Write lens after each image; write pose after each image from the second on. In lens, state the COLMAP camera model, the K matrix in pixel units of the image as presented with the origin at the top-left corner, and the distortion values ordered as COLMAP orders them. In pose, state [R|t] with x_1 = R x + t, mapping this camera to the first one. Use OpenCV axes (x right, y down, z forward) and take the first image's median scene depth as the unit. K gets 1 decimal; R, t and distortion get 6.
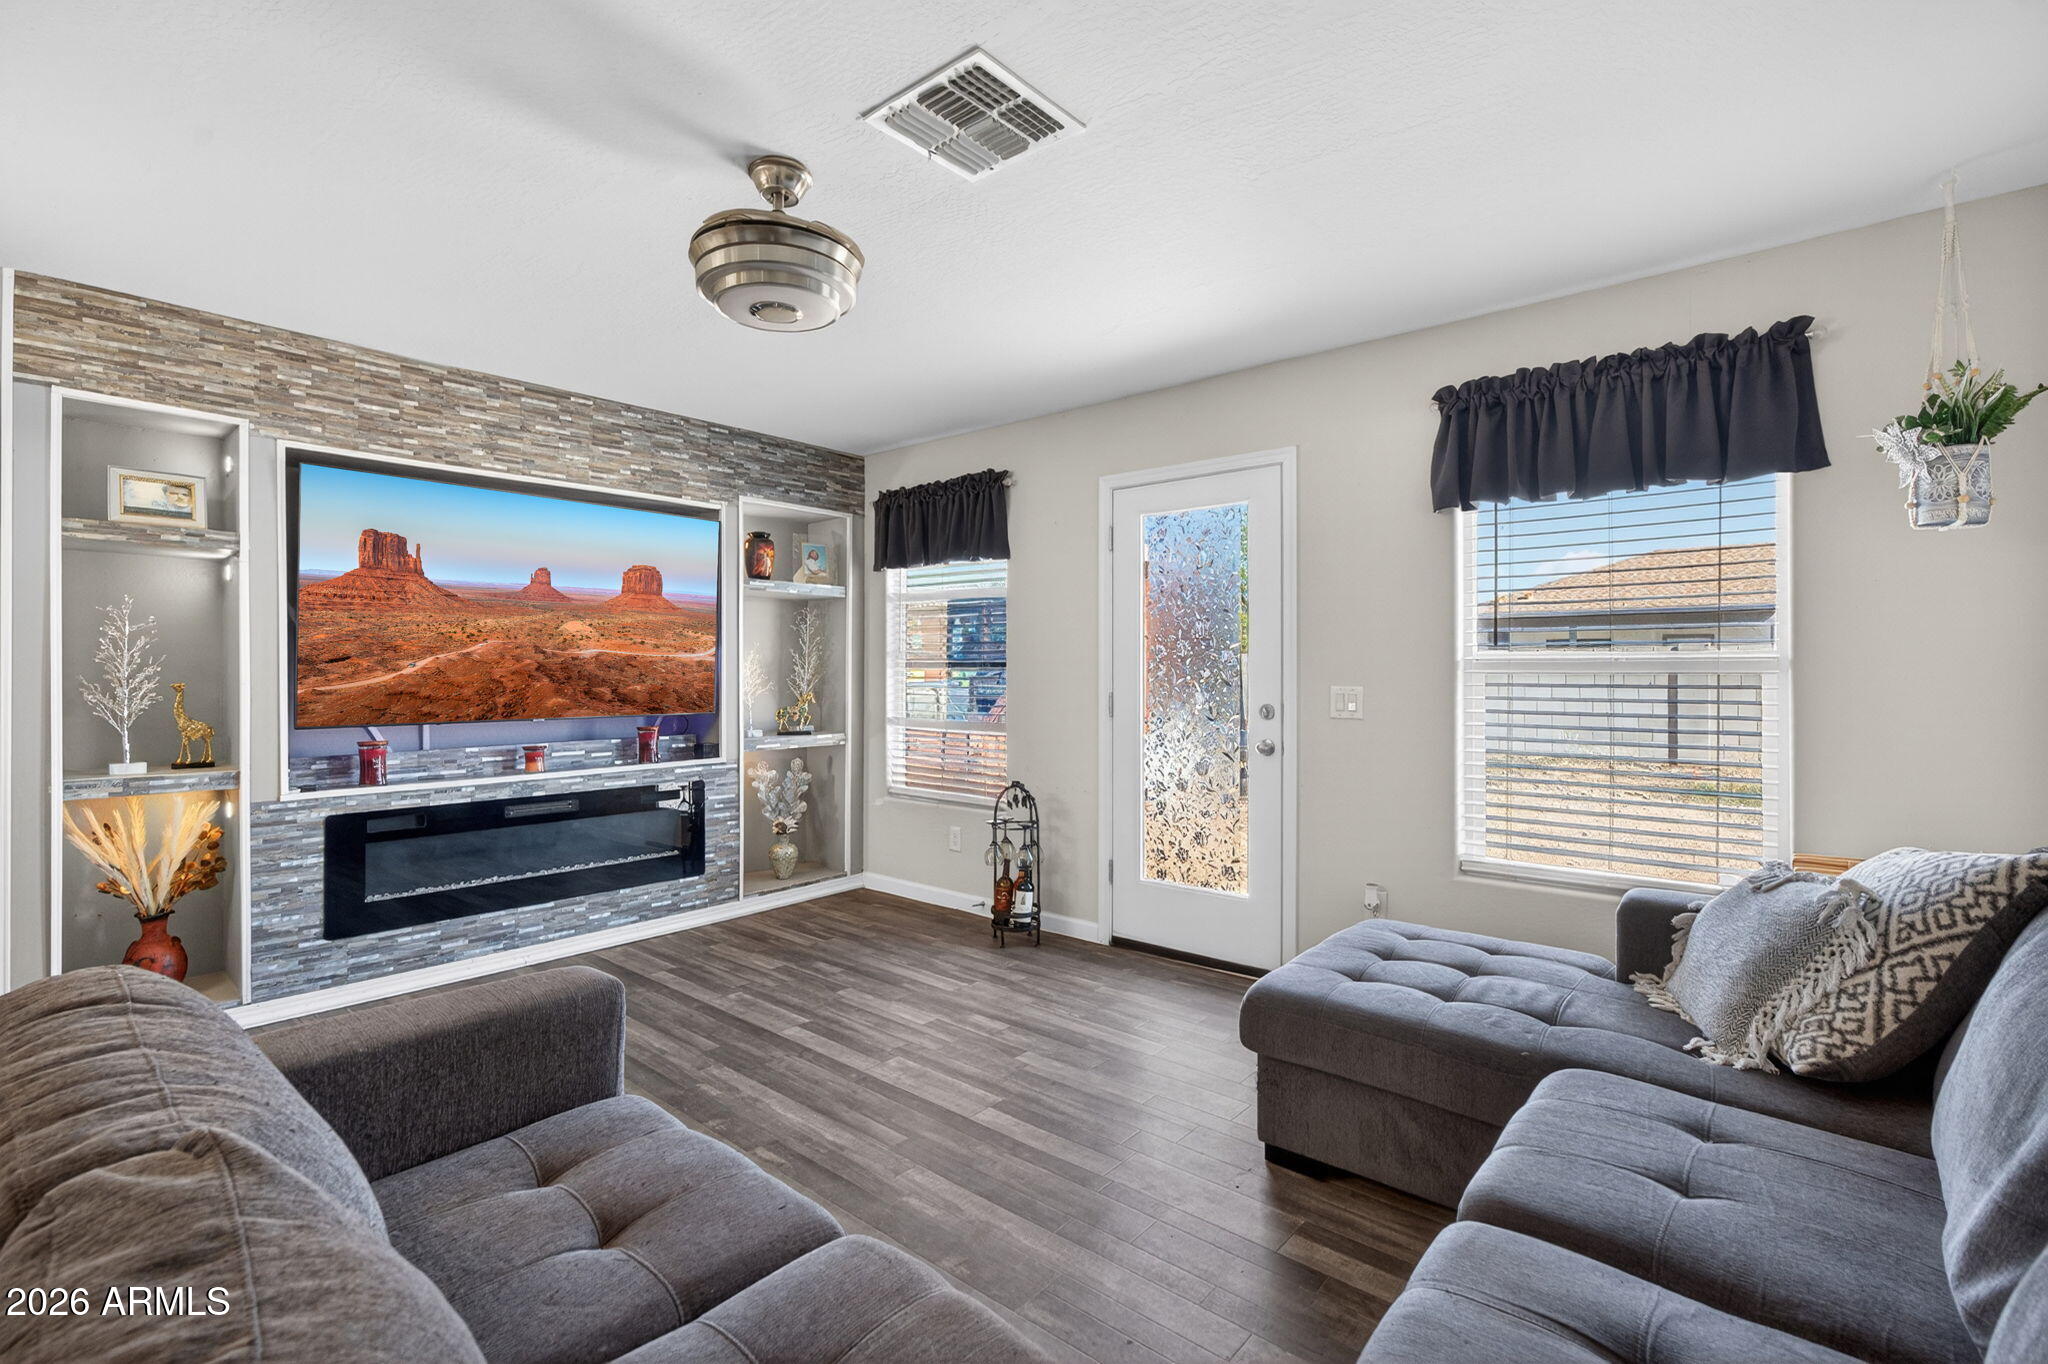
lens RADIAL K [[920.5, 0, 1020.6], [0, 920.5, 668.9], [0, 0, 1]] dist [-0.000188, 0.001230]
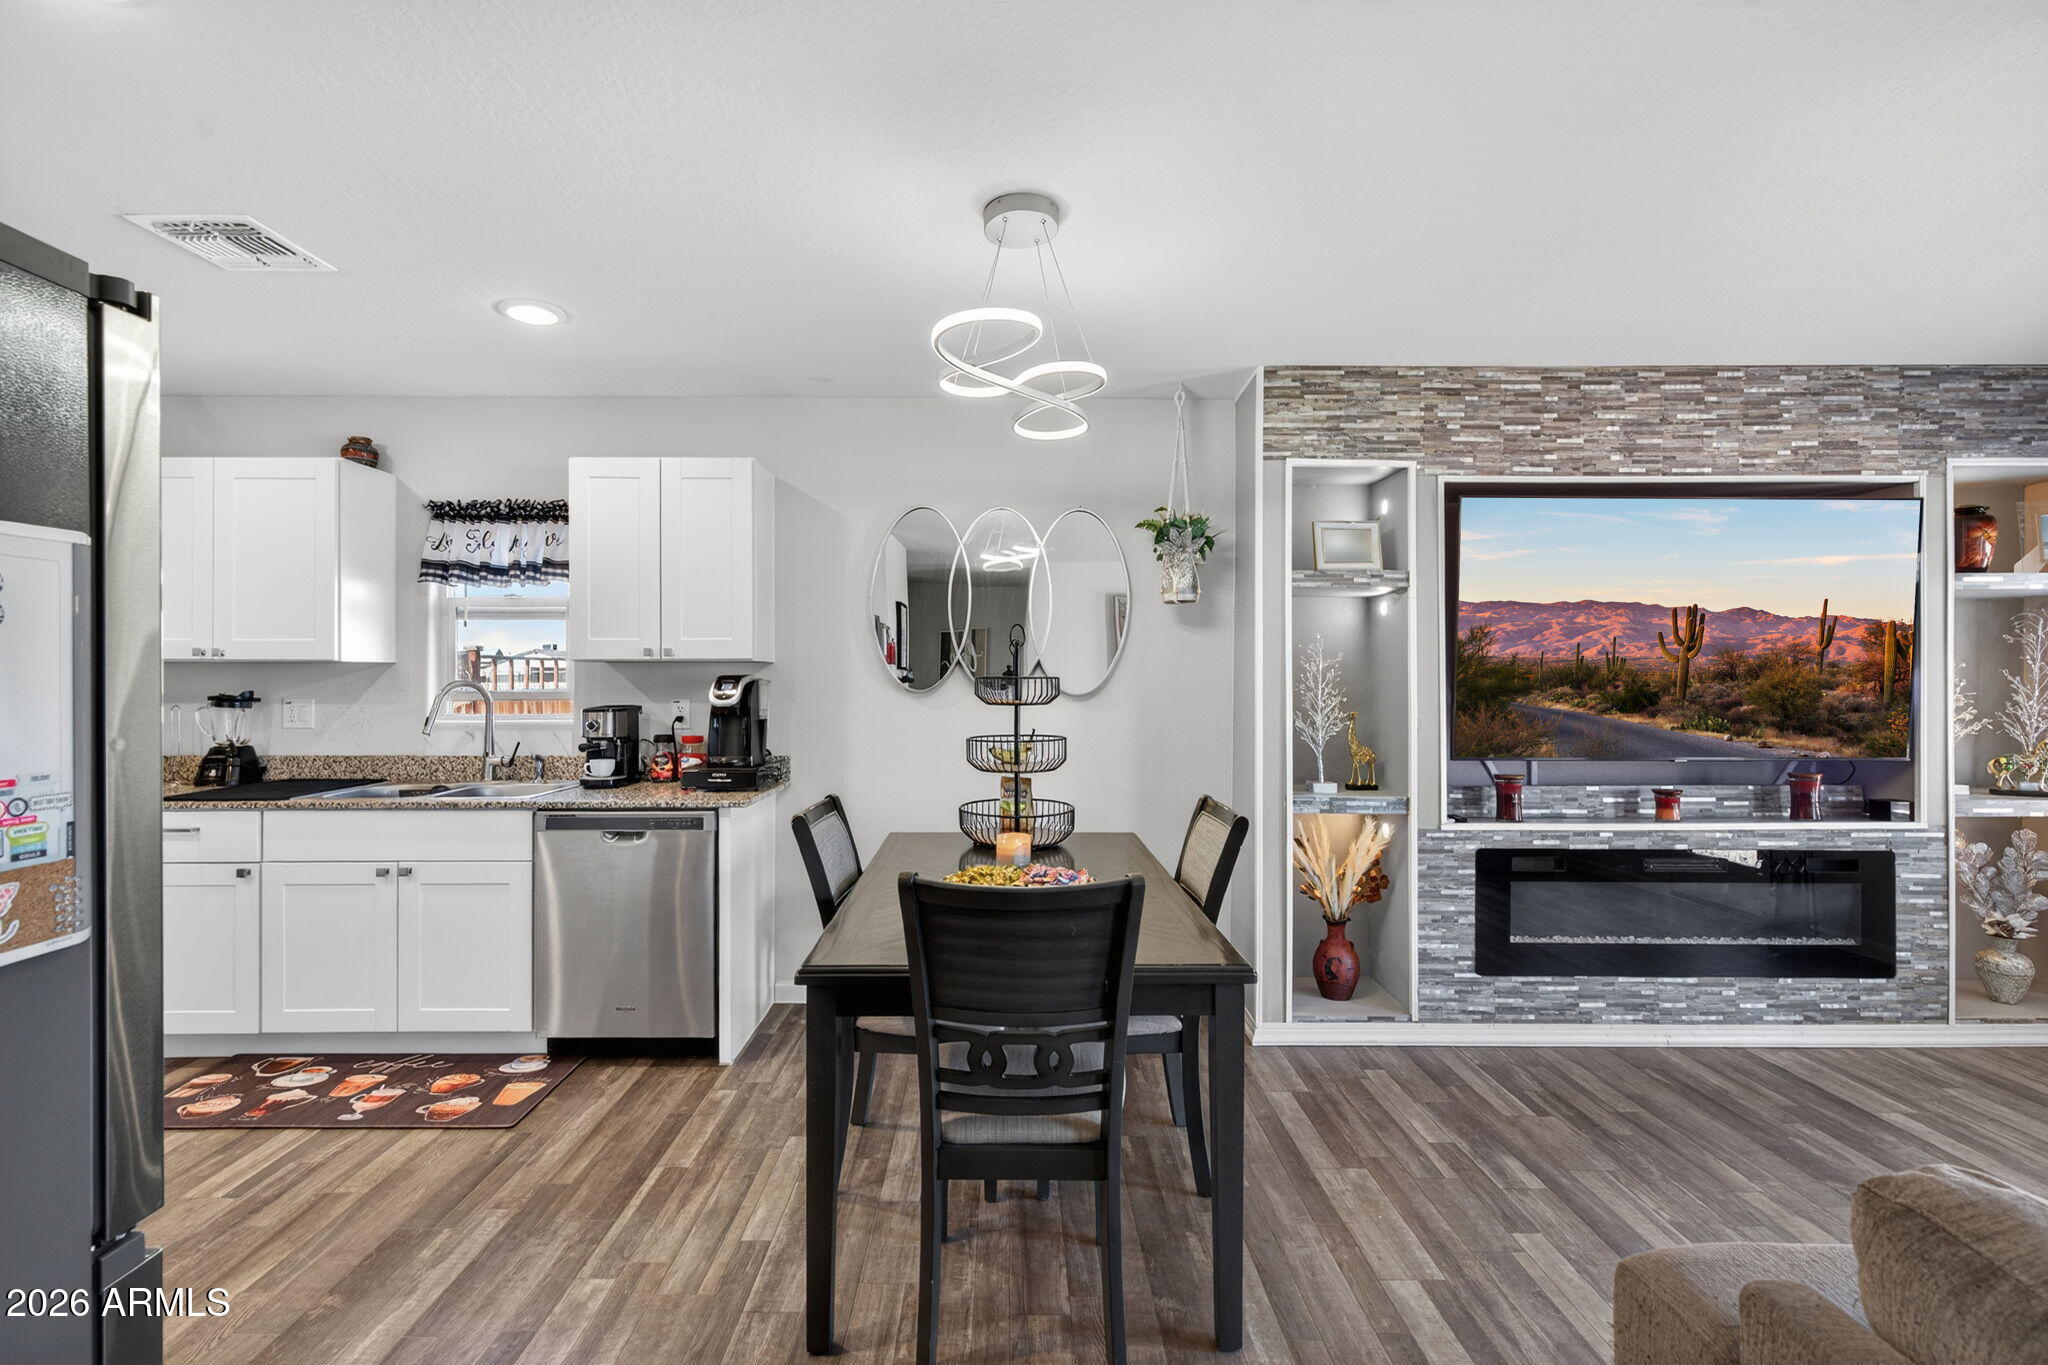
lens RADIAL K [[920.5, 0, 1012.8], [0, 920.5, 677.4], [0, 0, 1]] dist [-0.000188, 0.001230]
pose [[0.659482, 0.001155, -0.751719, -0.290725], [0.000094, 0.999999, 0.001620, -0.022508], [0.751720, -0.001139, 0.659481, -0.023891]]
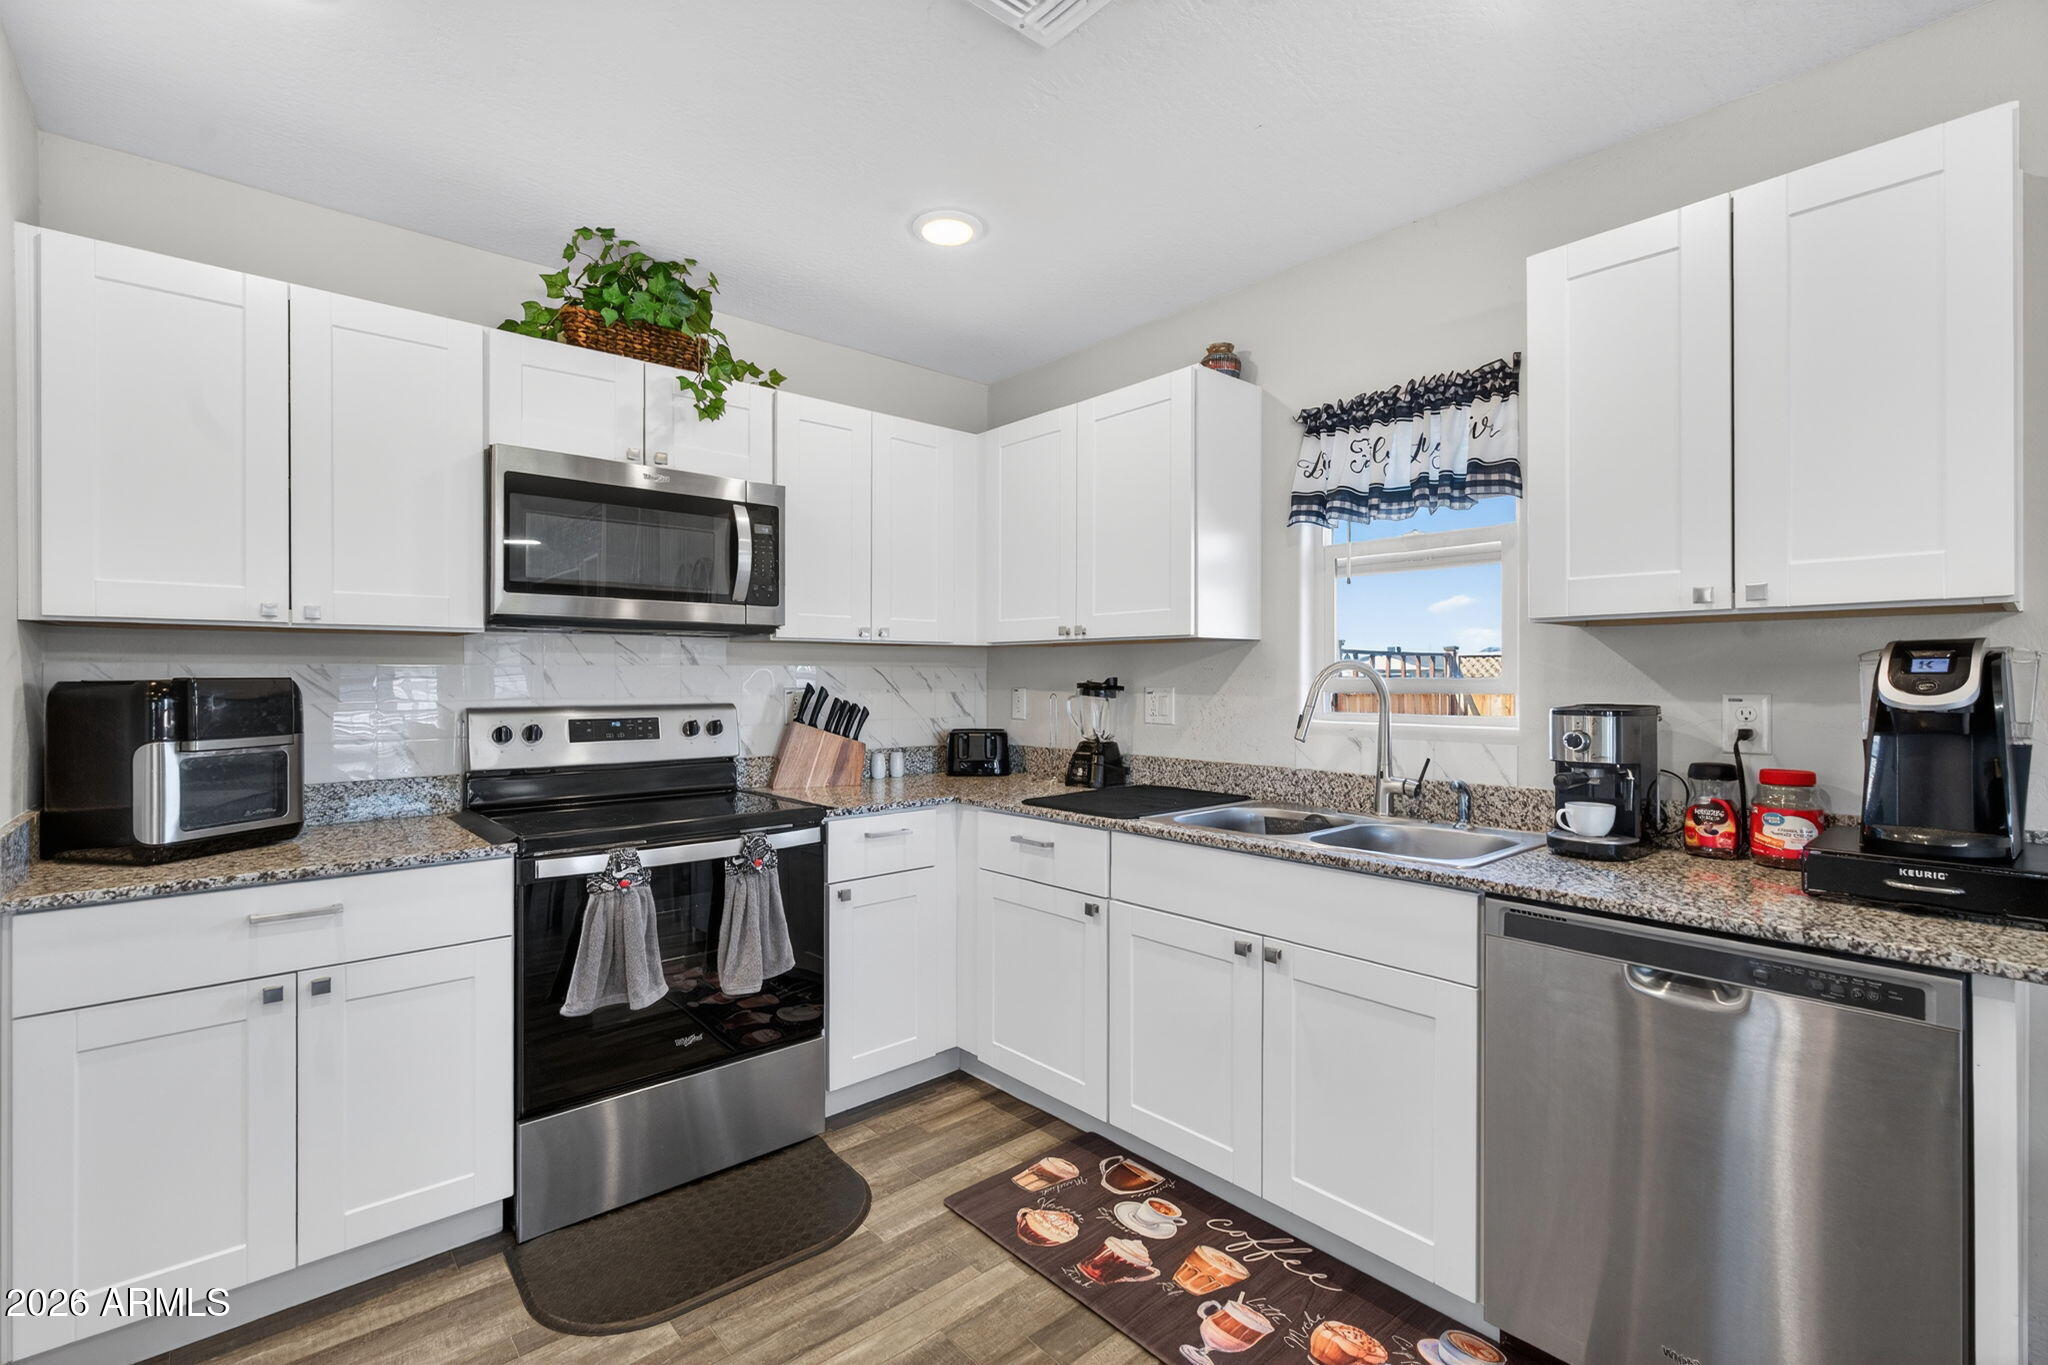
lens RADIAL K [[920.5, 0, 1019.3], [0, 920.5, 670.6], [0, 0, 1]] dist [-0.000188, 0.001230]
pose [[-0.129425, -0.008899, -0.991549, -0.709191], [-0.001469, 0.999960, -0.008783, -0.006349], [0.991588, 0.000320, -0.129432, 0.032656]]
